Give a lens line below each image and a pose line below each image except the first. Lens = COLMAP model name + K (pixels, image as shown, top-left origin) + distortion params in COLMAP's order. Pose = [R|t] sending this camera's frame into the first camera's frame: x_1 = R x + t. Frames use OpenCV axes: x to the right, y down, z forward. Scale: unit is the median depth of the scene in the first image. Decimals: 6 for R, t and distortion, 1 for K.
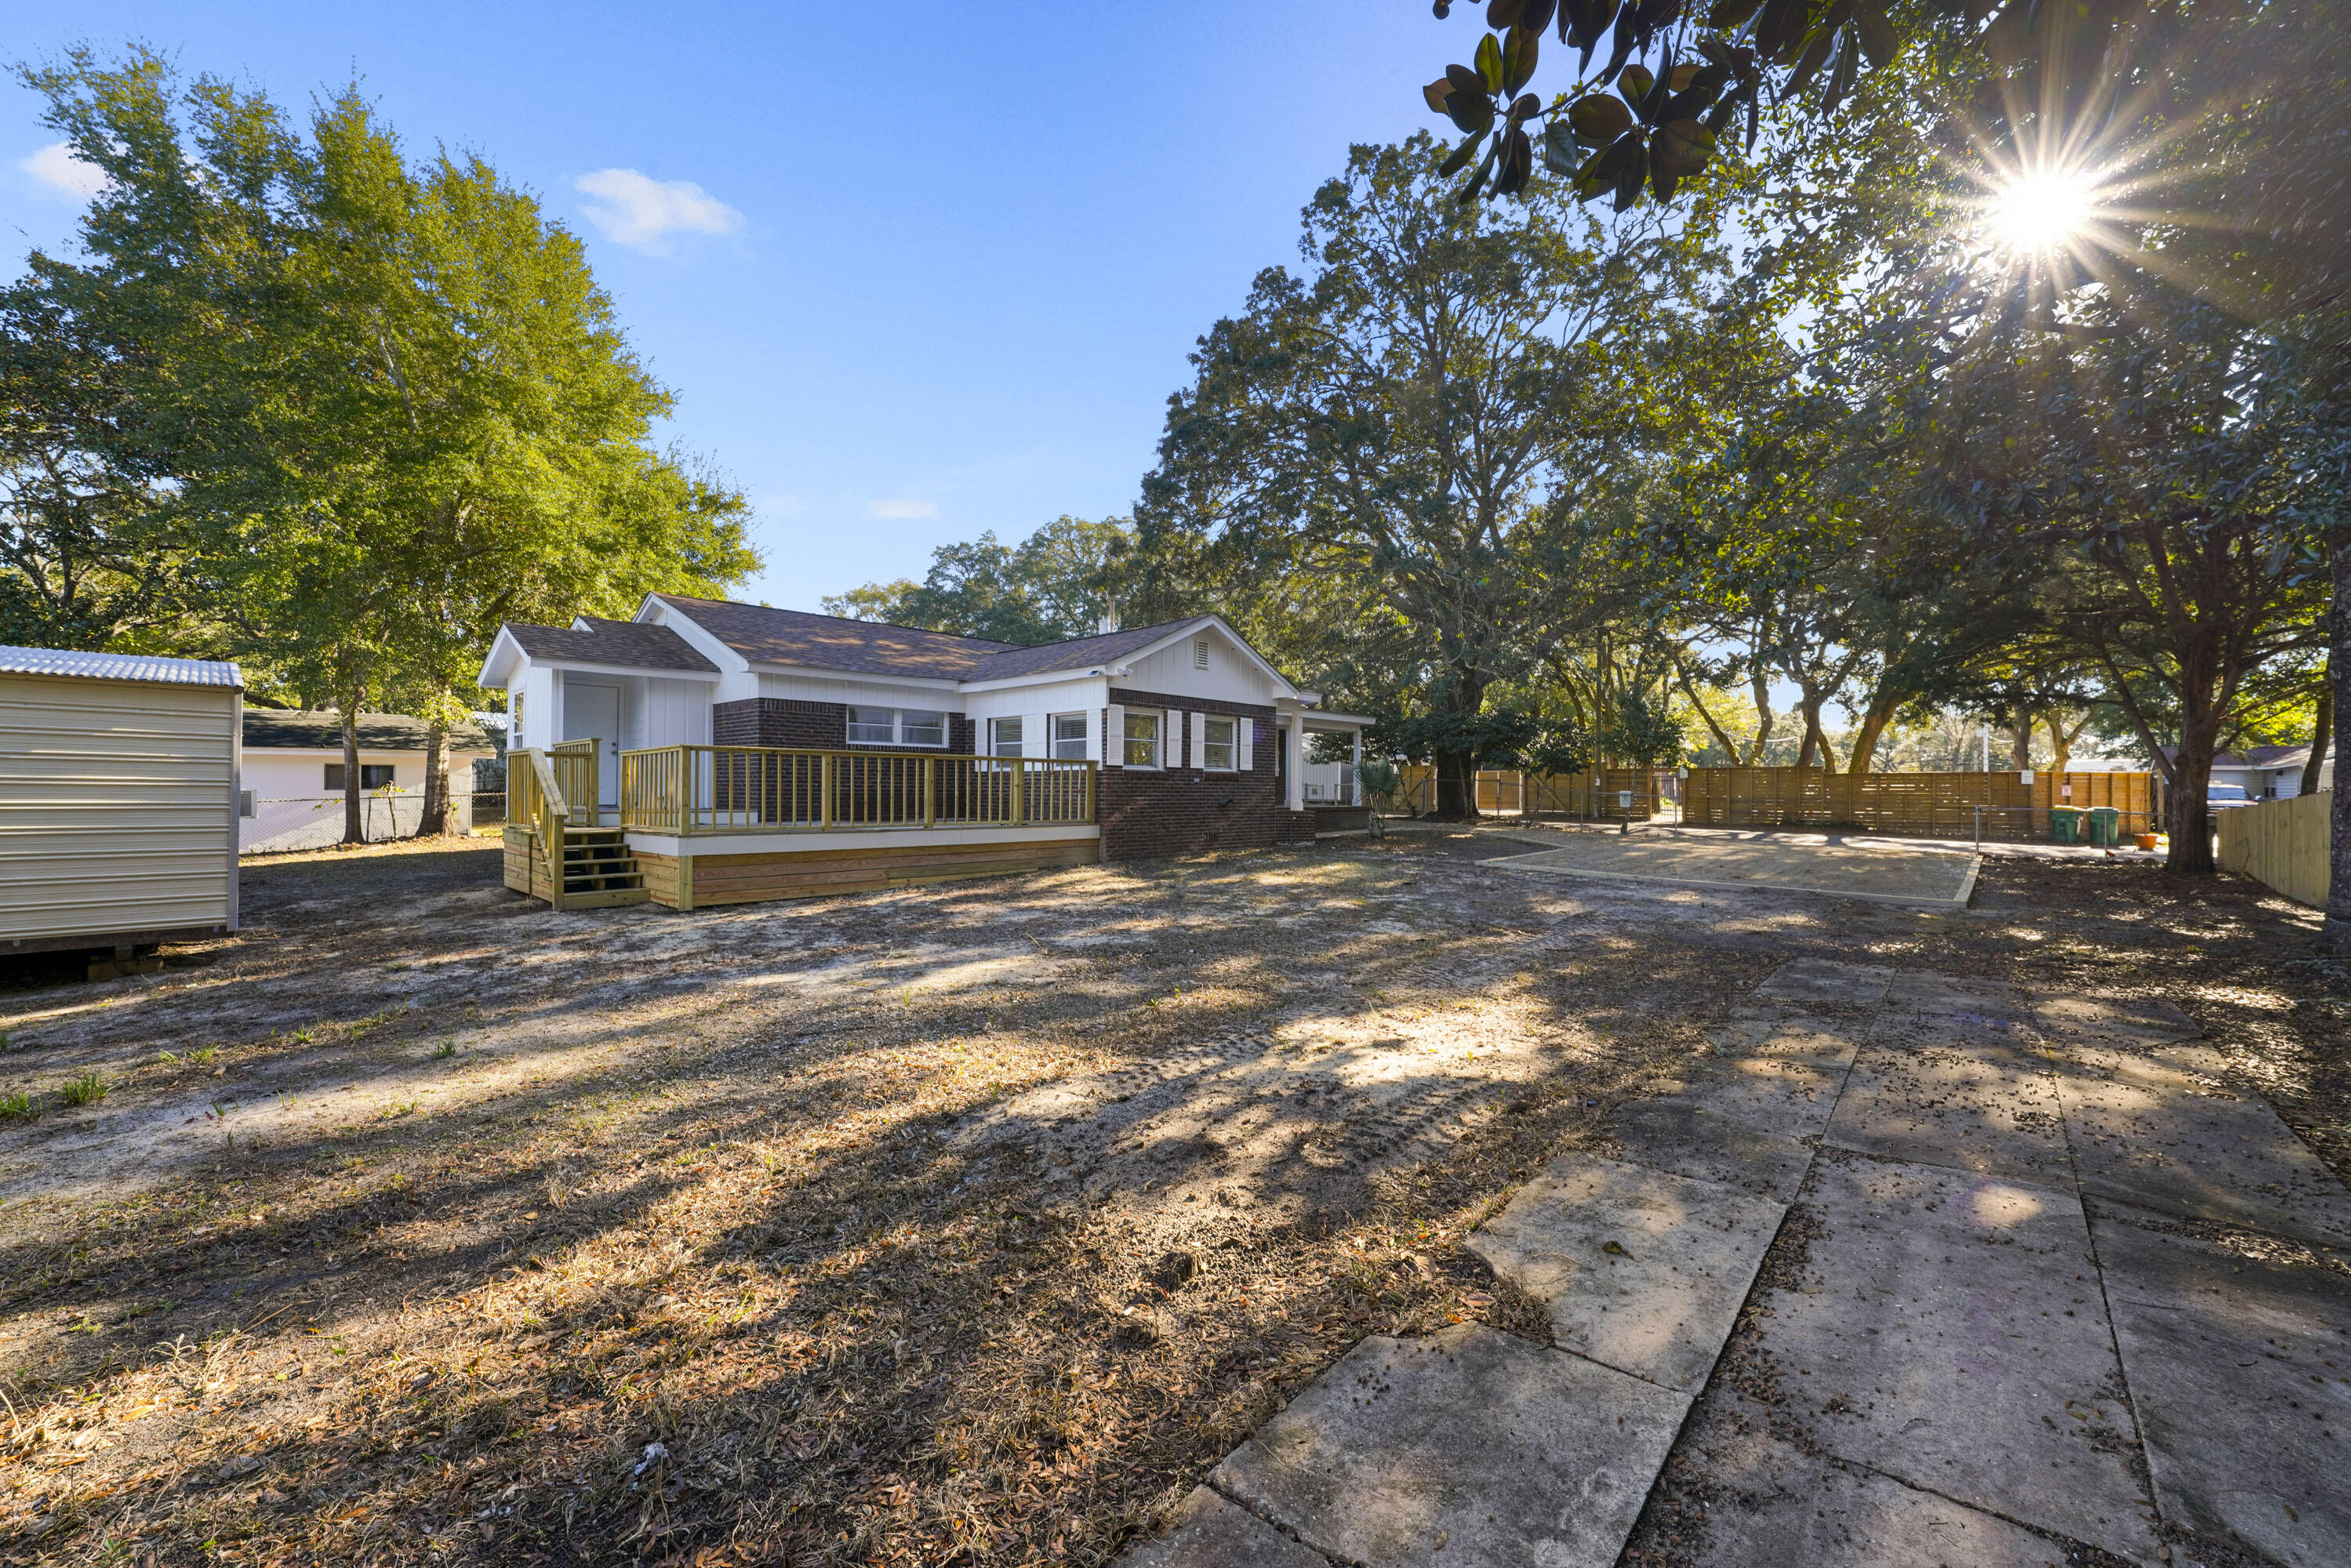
lens RADIAL K [[909.5, 0, 1177.9], [0, 909.5, 781.9], [0, 0, 1]] dist [-0.015050, 0.002212]
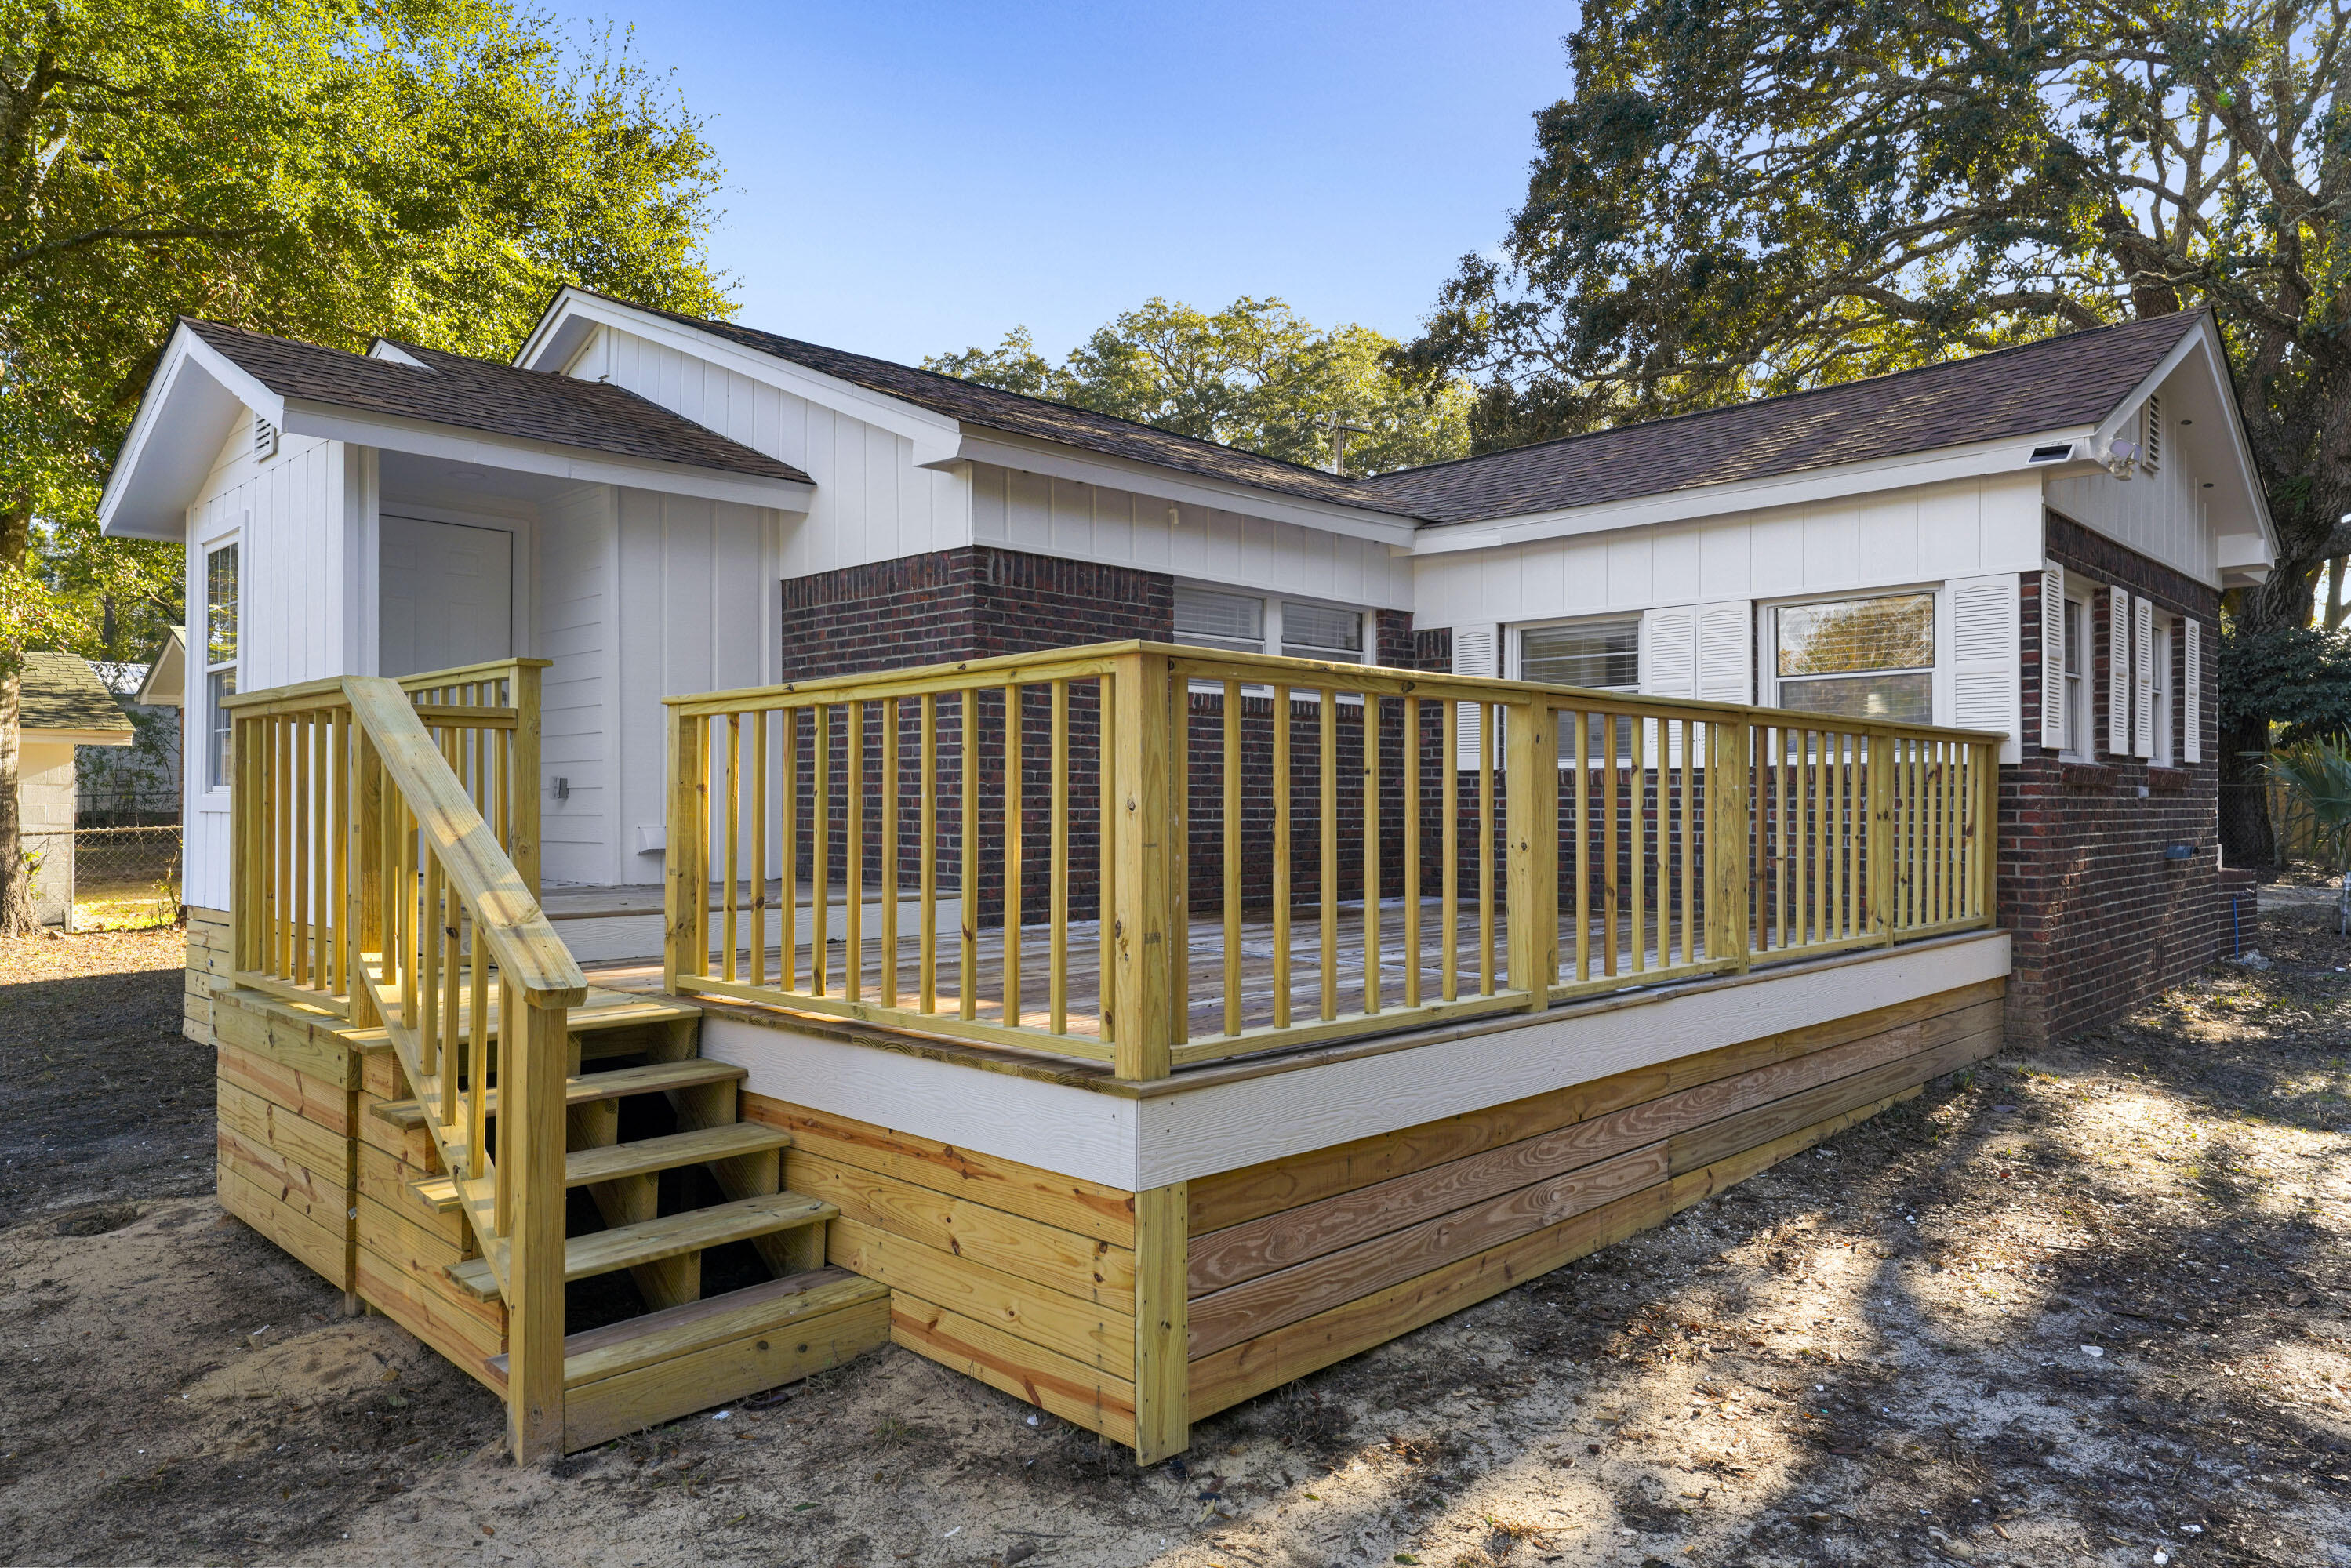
lens RADIAL K [[1504.8, 0, 1173.8], [0, 1504.8, 790.1], [0, 0, 1]] dist [0.035591, 0.001412]
pose [[0.999257, -0.004698, -0.038246, -0.316810], [0.004719, 0.999989, 0.000467, -0.004337], [0.038244, -0.000647, 0.999268, 0.397340]]
